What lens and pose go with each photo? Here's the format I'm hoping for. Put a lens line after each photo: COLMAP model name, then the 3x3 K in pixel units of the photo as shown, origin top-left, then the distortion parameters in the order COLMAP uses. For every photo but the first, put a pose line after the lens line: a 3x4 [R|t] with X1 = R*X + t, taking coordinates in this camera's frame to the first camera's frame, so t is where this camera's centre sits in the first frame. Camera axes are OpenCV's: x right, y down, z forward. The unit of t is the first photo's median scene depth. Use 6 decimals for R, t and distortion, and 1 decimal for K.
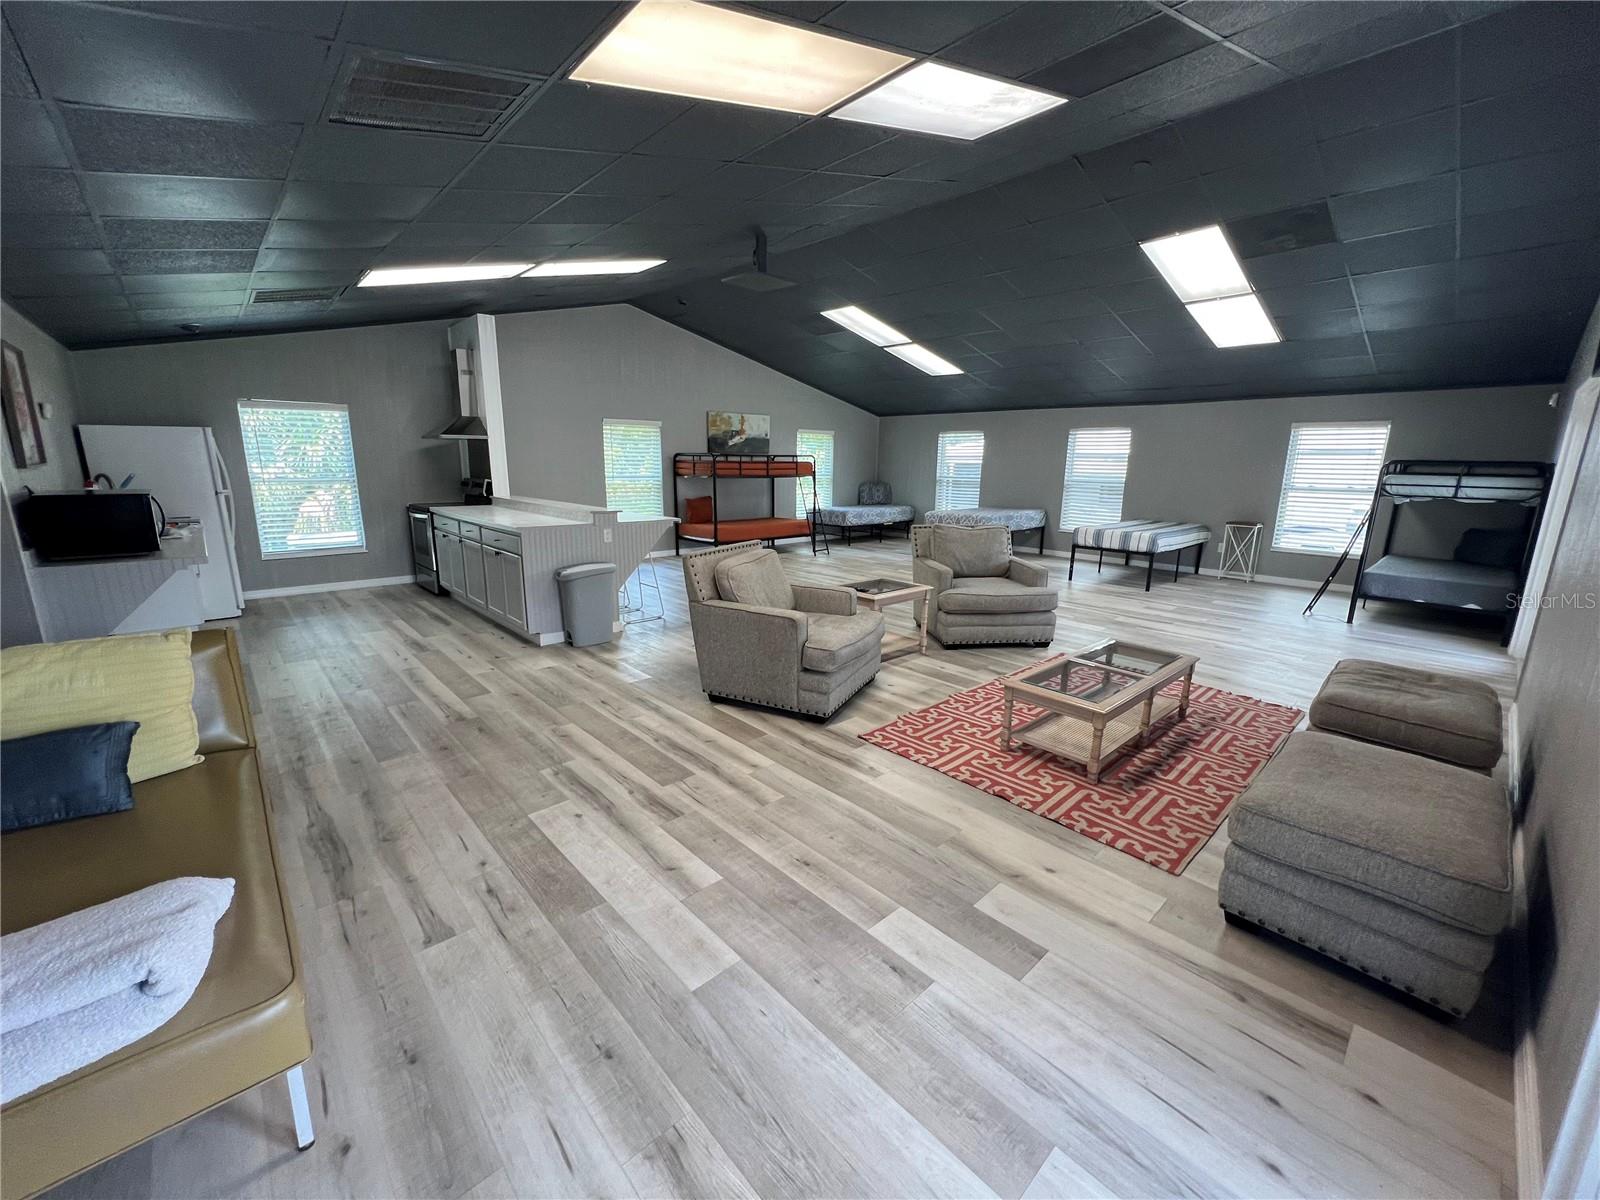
lens RADIAL K [[640.7, 0, 797.6], [0, 640.7, 599.1], [0, 0, 1]] dist [0.000328, -0.000551]
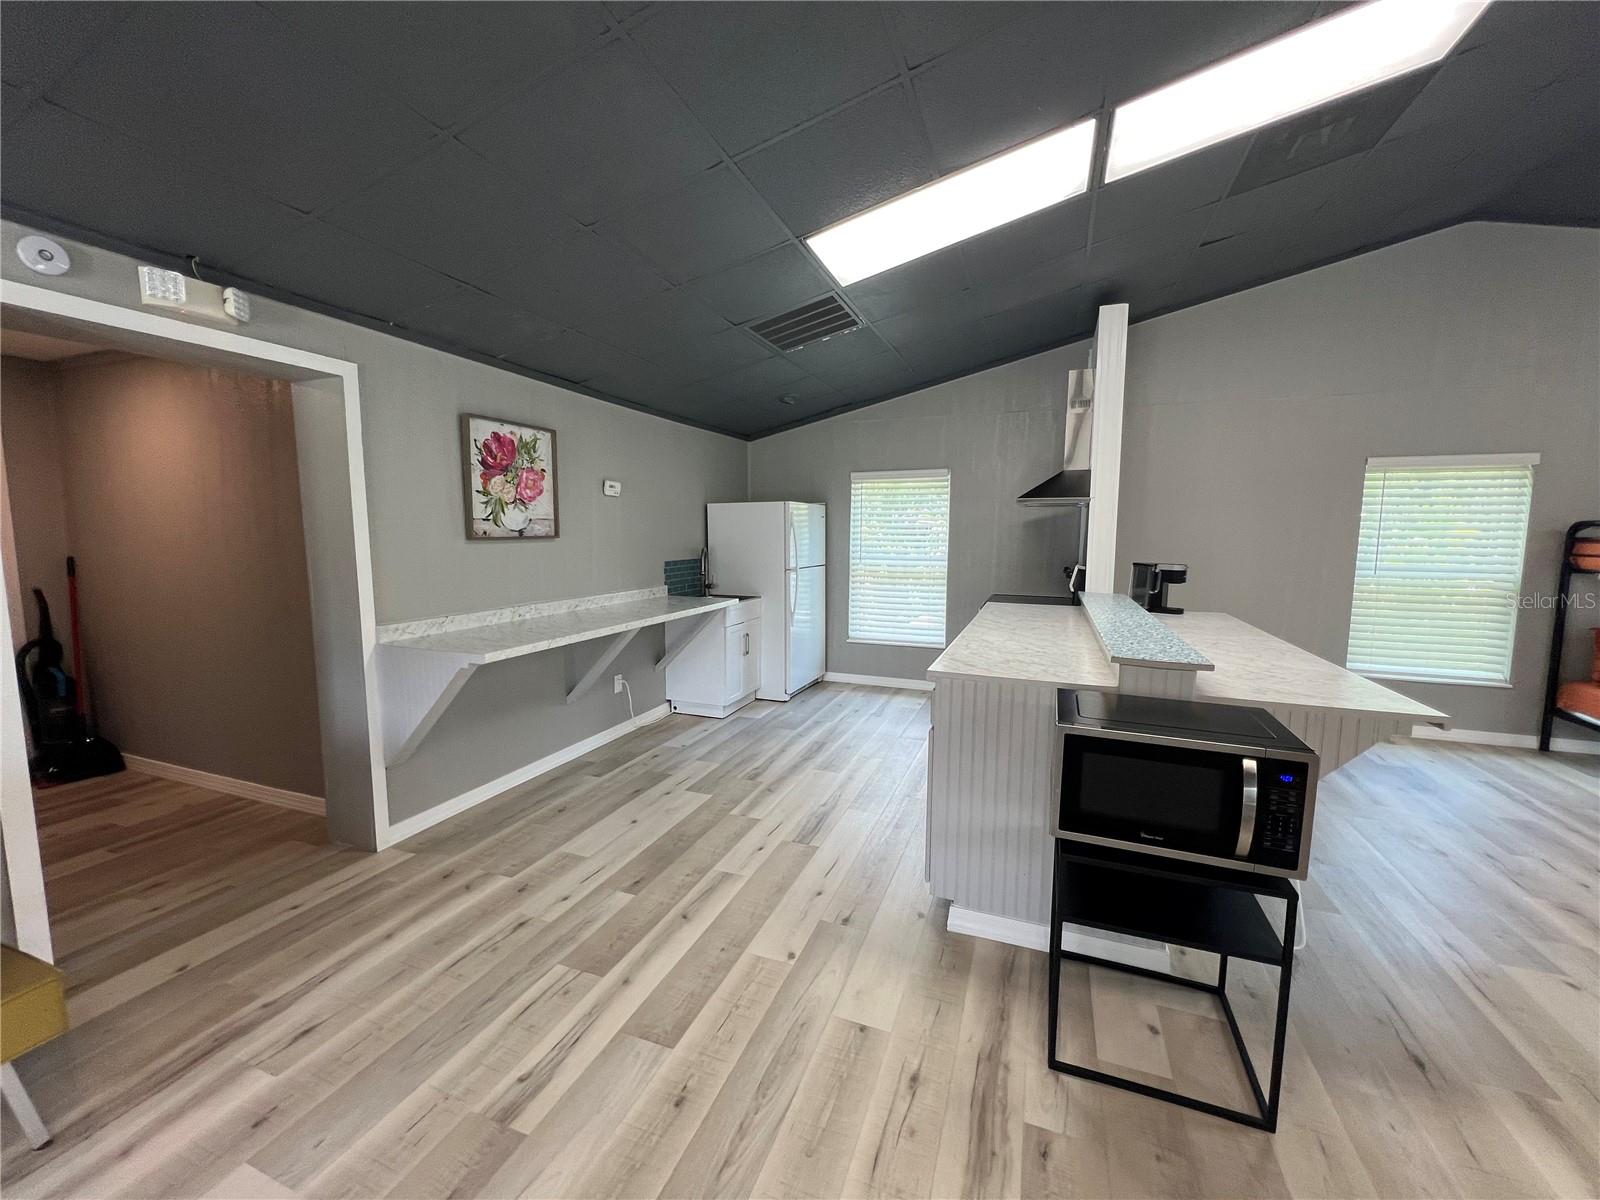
lens RADIAL K [[640.7, 0, 797.2], [0, 640.7, 598.5], [0, 0, 1]] dist [0.000328, -0.000551]
pose [[0.441700, 0.084793, -0.893147, -0.055362], [-0.193777, 0.981042, -0.002694, -0.127735], [0.875986, 0.174261, 0.449757, 0.614442]]
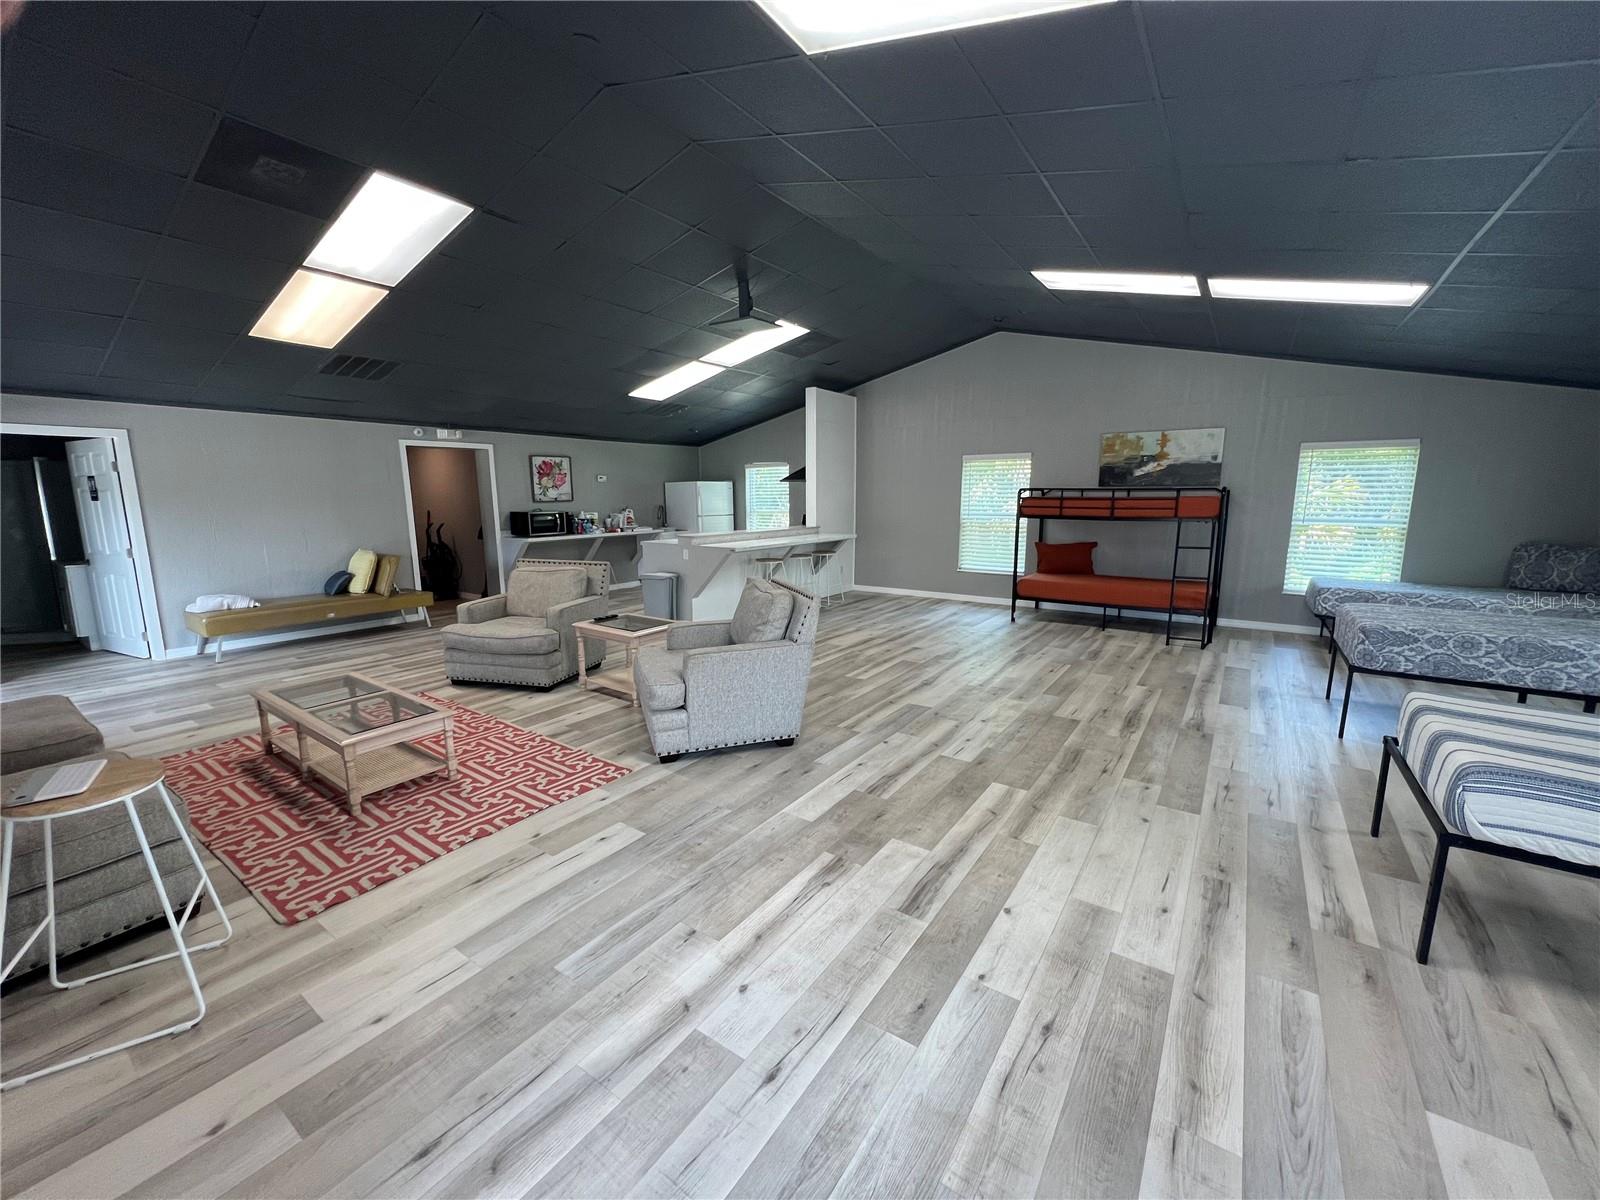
lens RADIAL K [[640.7, 0, 797.2], [0, 640.7, 594.6], [0, 0, 1]] dist [0.000328, -0.000551]
pose [[0.212028, 0.141801, -0.966921, 1.014903], [-0.202833, 0.974257, 0.098399, -0.190382], [0.955983, 0.175260, 0.235332, 0.904081]]
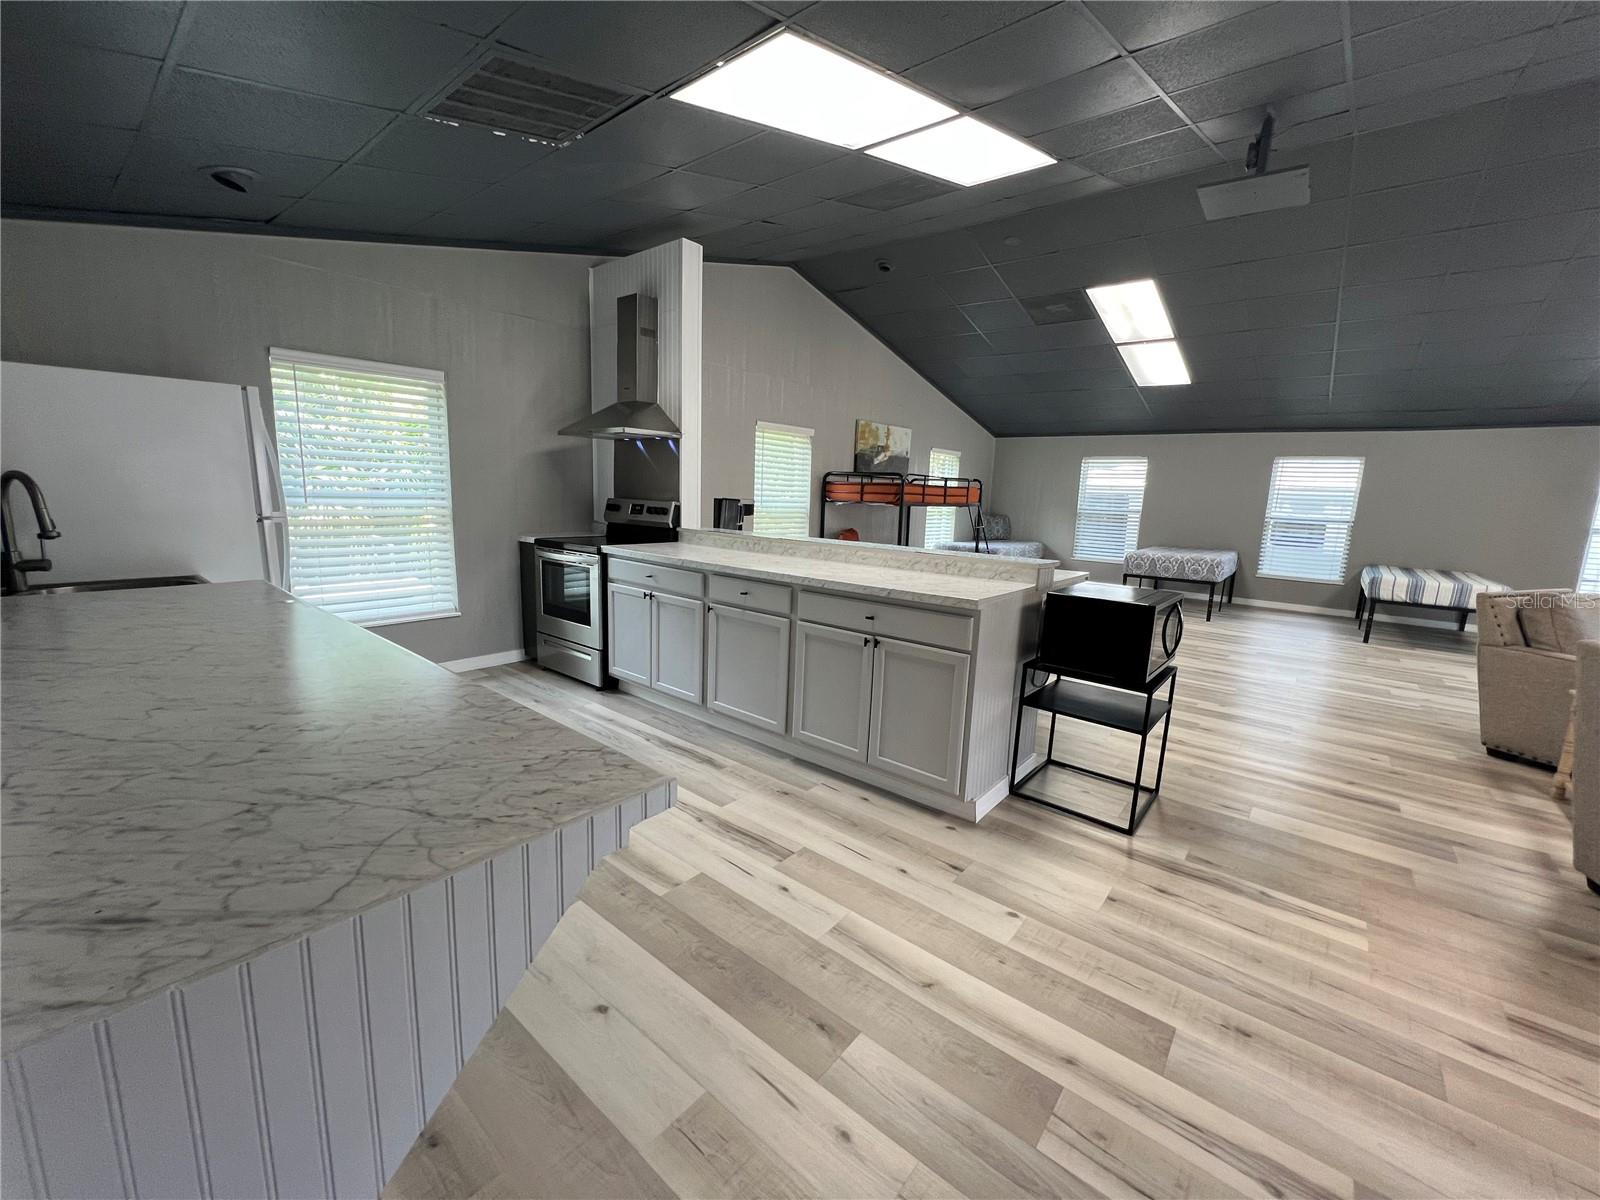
lens RADIAL K [[640.7, 0, 798.2], [0, 640.7, 599.3], [0, 0, 1]] dist [0.000328, -0.000551]
pose [[0.990695, 0.001305, 0.136091, -0.573497], [0.004389, 0.999127, -0.041533, -0.081462], [-0.136027, 0.041744, 0.989825, 0.462654]]
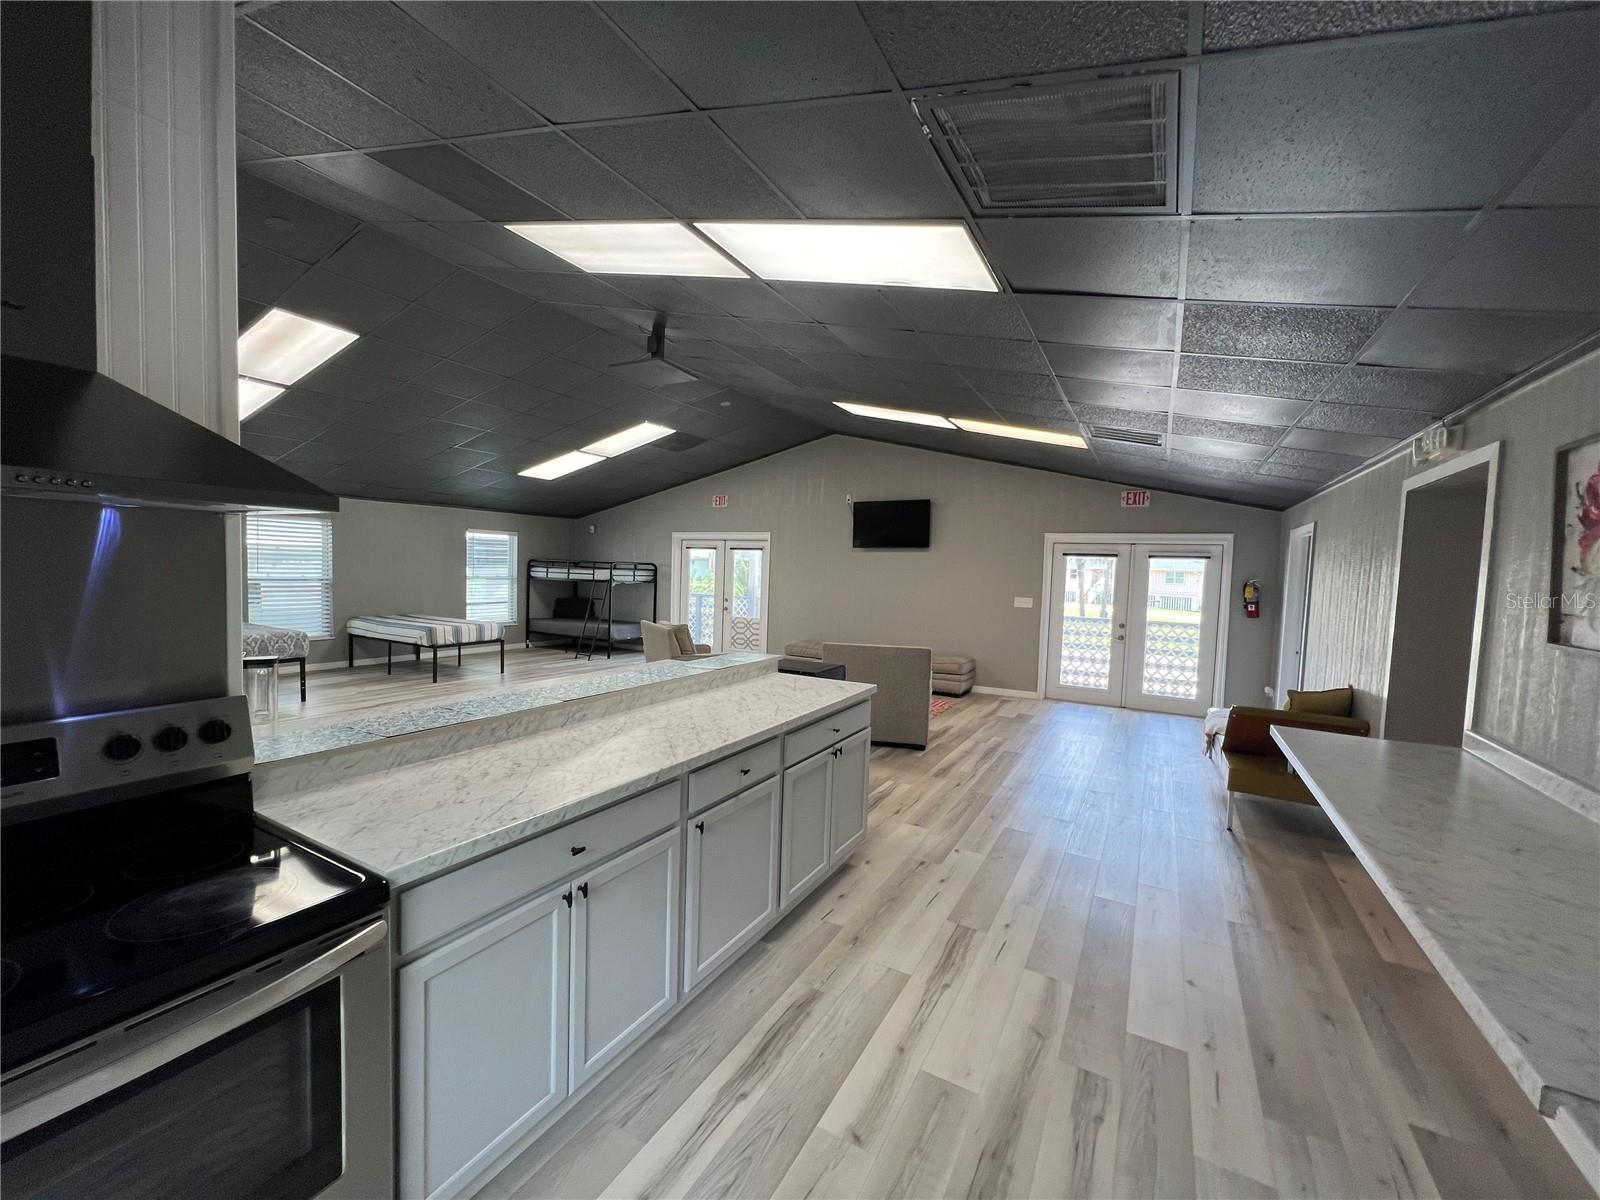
lens RADIAL K [[640.7, 0, 798.8], [0, 640.7, 598.2], [0, 0, 1]] dist [0.000328, -0.000551]
pose [[-0.306390, -0.070219, 0.949313, -0.951285], [0.168290, 0.977571, 0.126625, -0.273202], [-0.936912, 0.198556, -0.287701, 1.119965]]
